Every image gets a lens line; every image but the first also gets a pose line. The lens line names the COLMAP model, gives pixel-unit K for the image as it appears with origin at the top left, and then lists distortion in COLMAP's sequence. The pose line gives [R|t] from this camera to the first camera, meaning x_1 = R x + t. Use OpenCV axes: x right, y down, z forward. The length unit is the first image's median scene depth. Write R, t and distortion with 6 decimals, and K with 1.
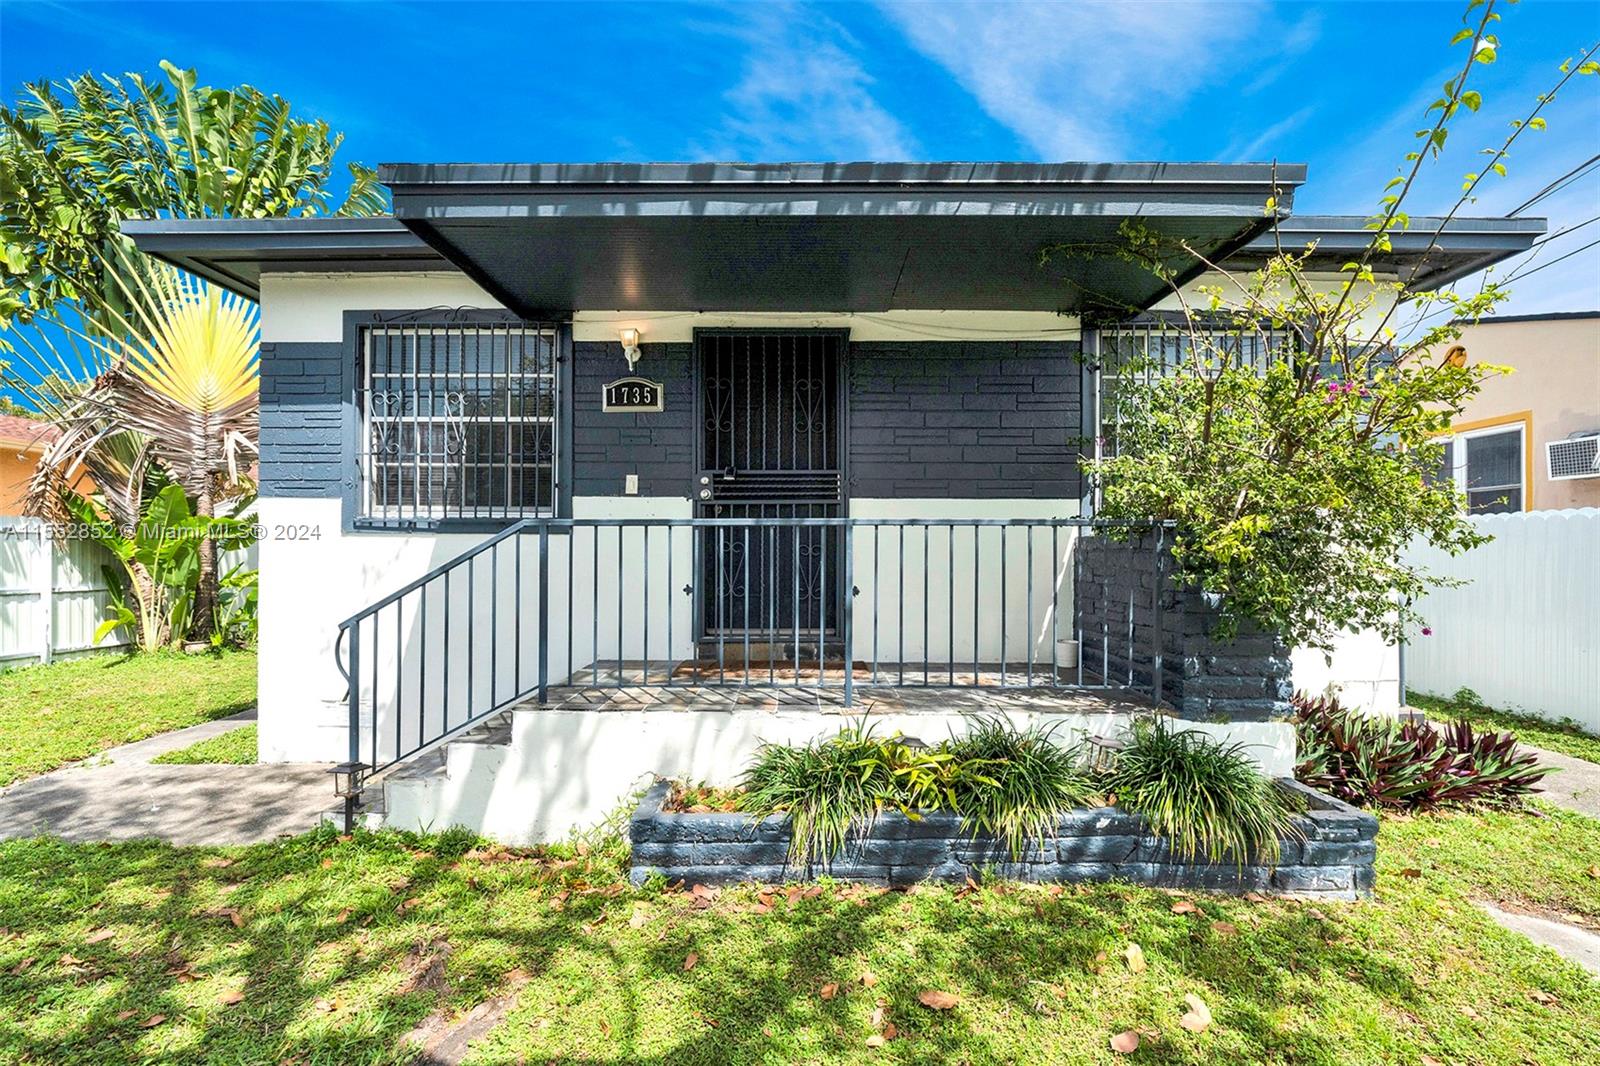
lens RADIAL K [[696.3, 0, 799.9], [0, 696.3, 552.6], [0, 0, 1]] dist [-0.012367, -0.000169]
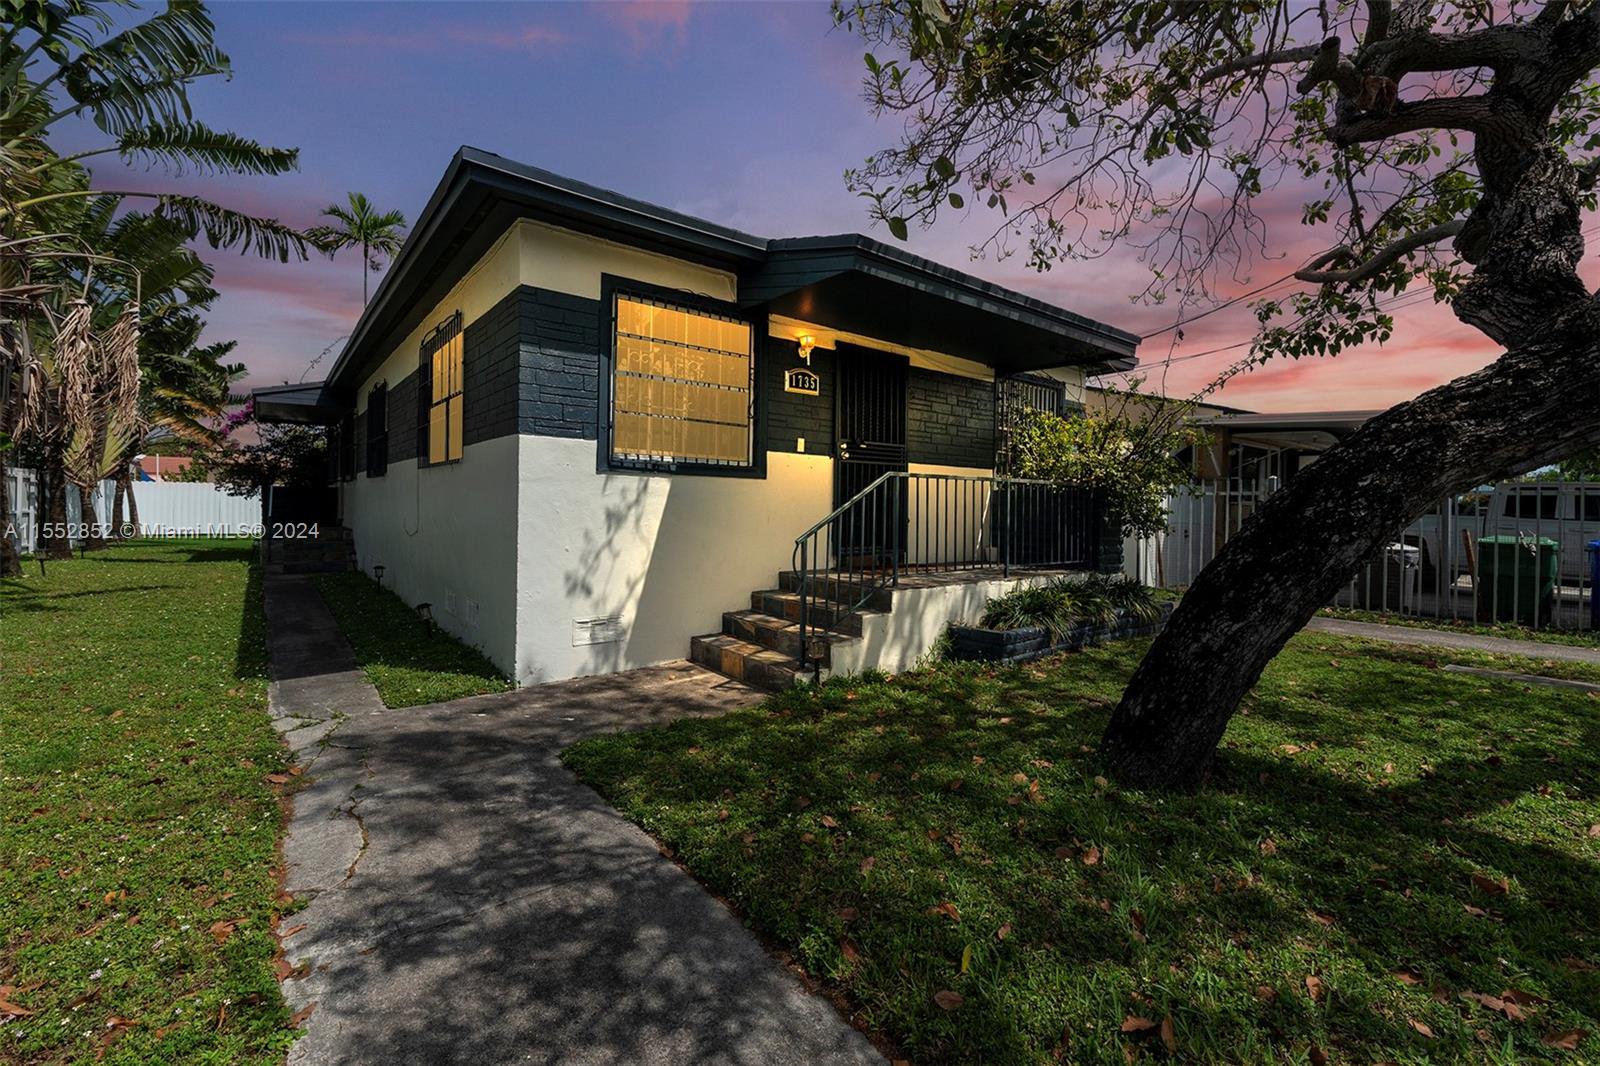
lens RADIAL K [[660.0, 0, 799.1], [0, 660.0, 503.2], [0, 0, 1]] dist [-0.004257, -0.000324]
pose [[0.781390, 0.011340, 0.623940, -1.074724], [-0.014369, 0.999897, -0.000178, 0.019127], [-0.623877, -0.008826, 0.781472, -0.036762]]
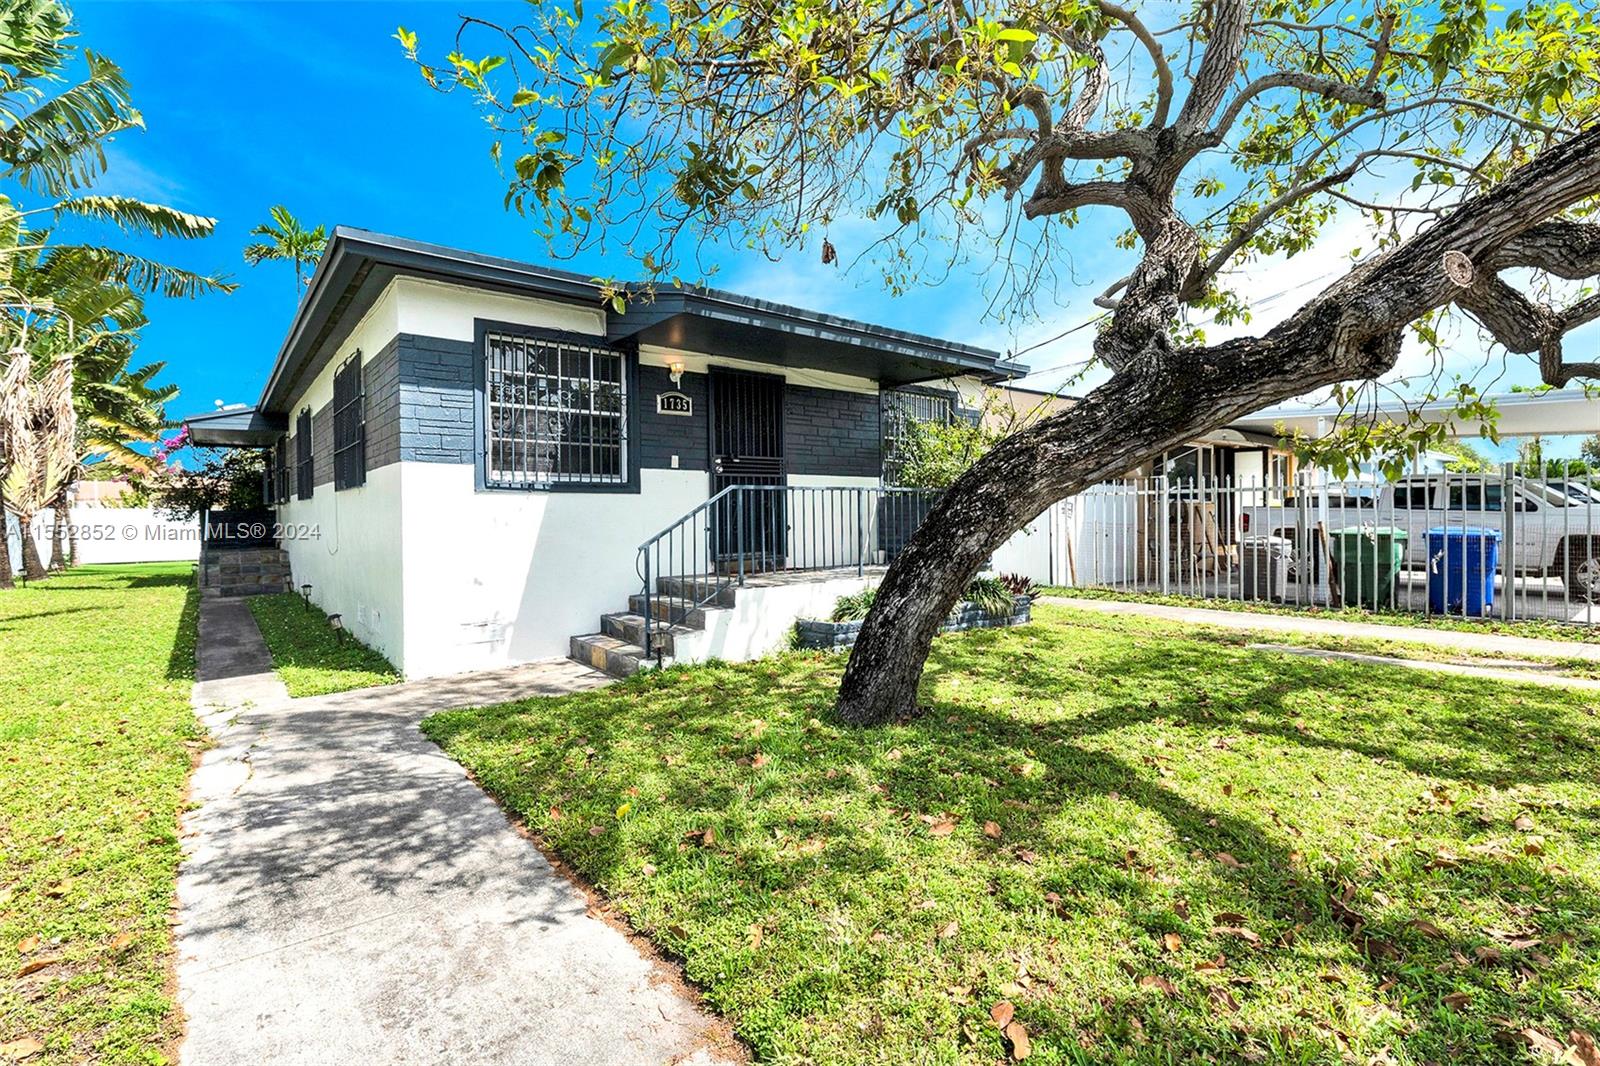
lens RADIAL K [[710.7, 0, 789.5], [0, 710.7, 516.1], [0, 0, 1]] dist [-0.011743, 0.000273]
pose [[0.778742, -0.013323, 0.627202, -1.034453], [0.012863, 0.999903, 0.005270, 0.017073], [-0.627212, 0.003964, 0.778839, -0.383779]]
